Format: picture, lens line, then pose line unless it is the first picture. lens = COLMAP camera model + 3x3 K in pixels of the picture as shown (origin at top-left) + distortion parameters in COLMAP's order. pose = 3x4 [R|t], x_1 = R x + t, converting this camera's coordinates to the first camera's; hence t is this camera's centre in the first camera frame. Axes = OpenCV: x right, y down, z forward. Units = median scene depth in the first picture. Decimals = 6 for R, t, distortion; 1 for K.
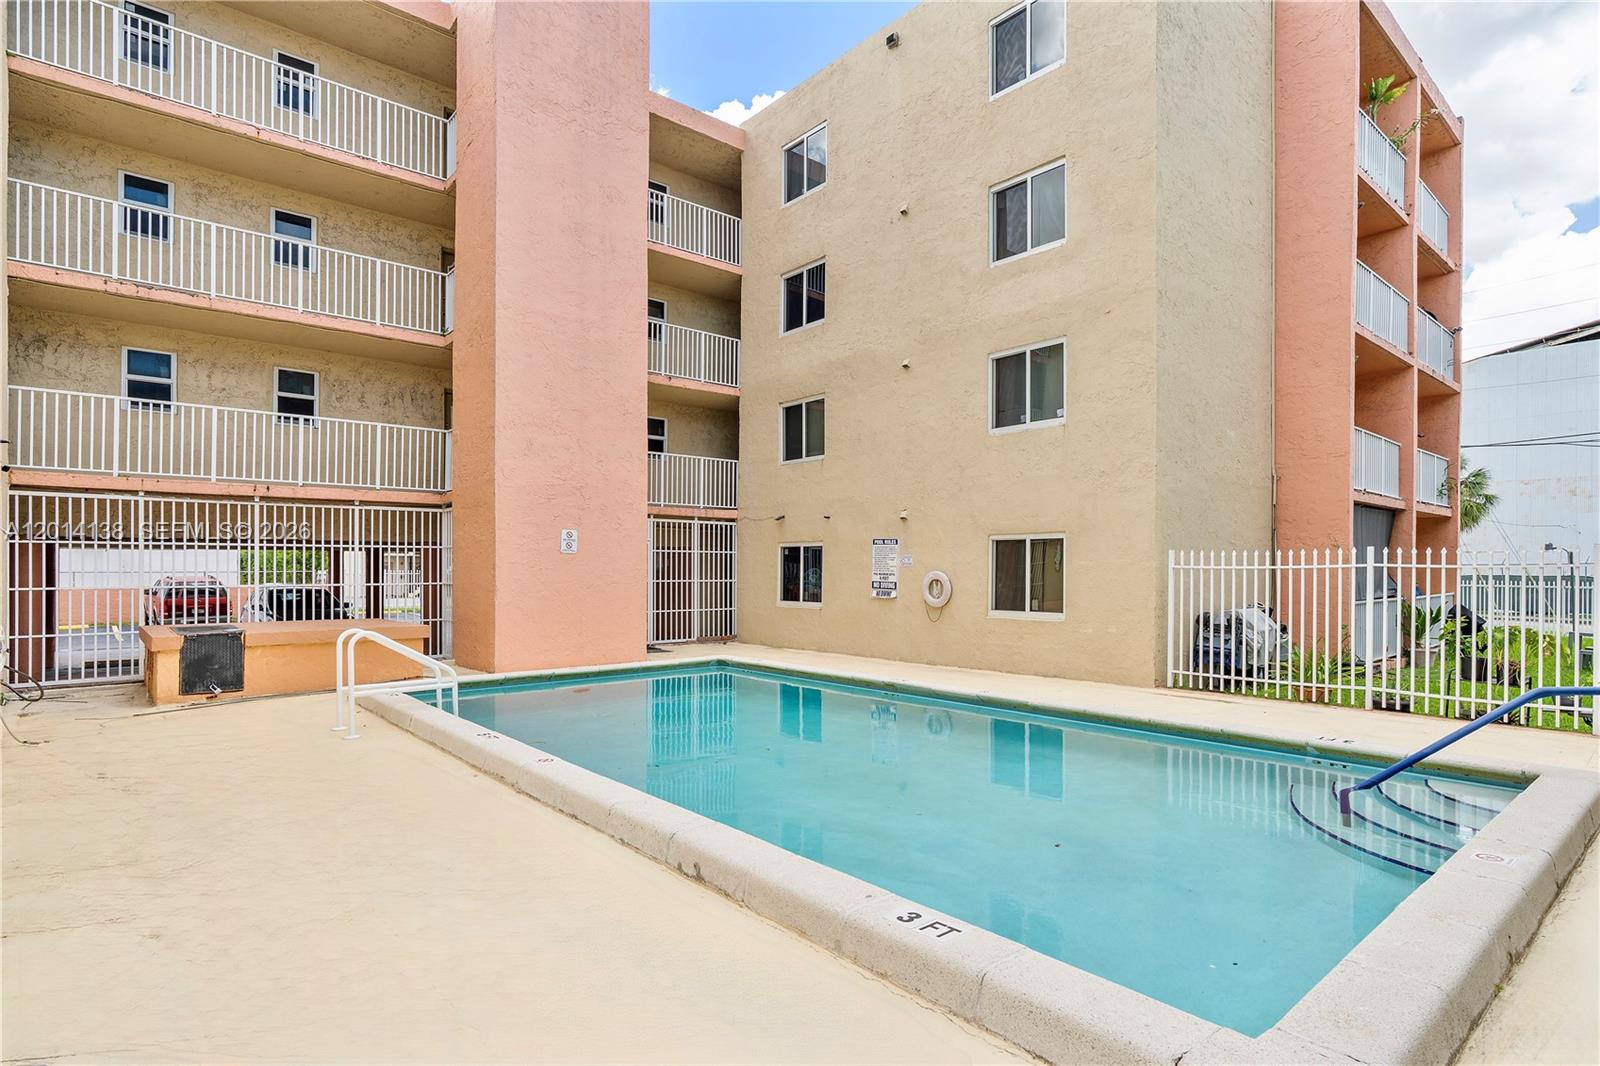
lens RADIAL K [[815.9, 0, 778.1], [0, 815.9, 555.0], [0, 0, 1]] dist [-0.010079, -0.000074]
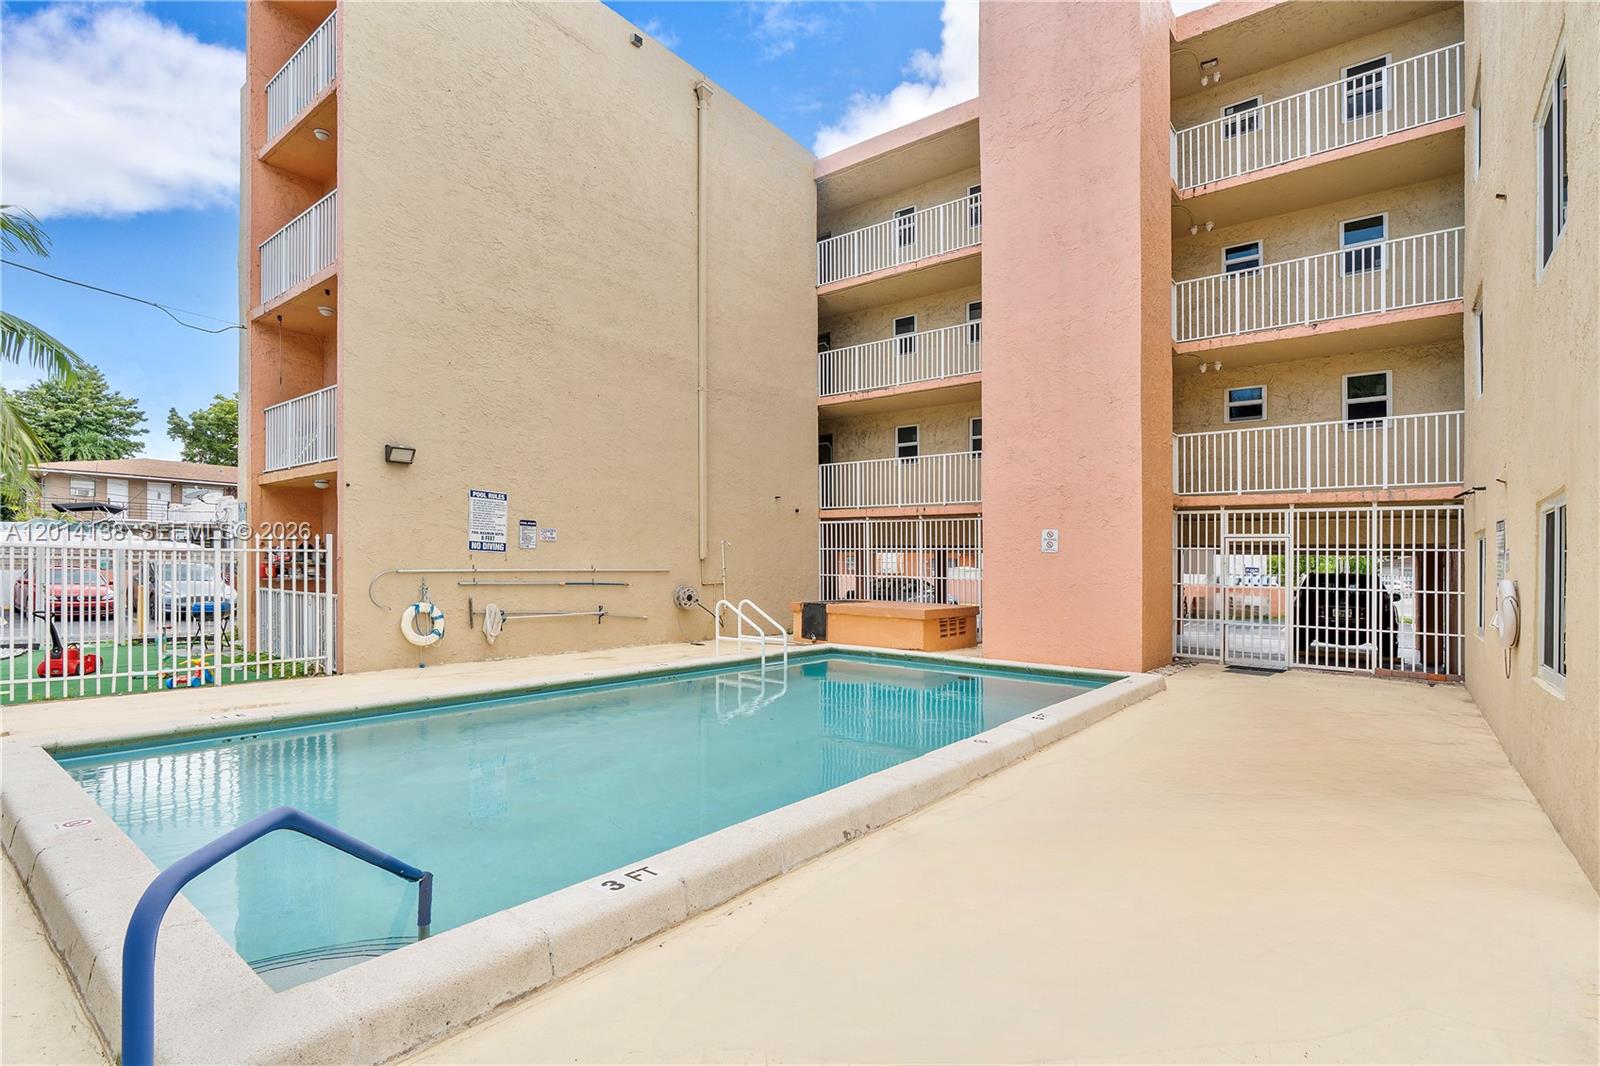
lens RADIAL K [[750.7, 0, 803.4], [0, 750.7, 550.3], [0, 0, 1]] dist [-0.003936, 0.000118]
pose [[0.201868, -0.011913, -0.979340, 0.407151], [-0.002456, 0.999917, -0.012670, 0.004882], [0.979410, 0.004963, 0.201822, 0.345094]]
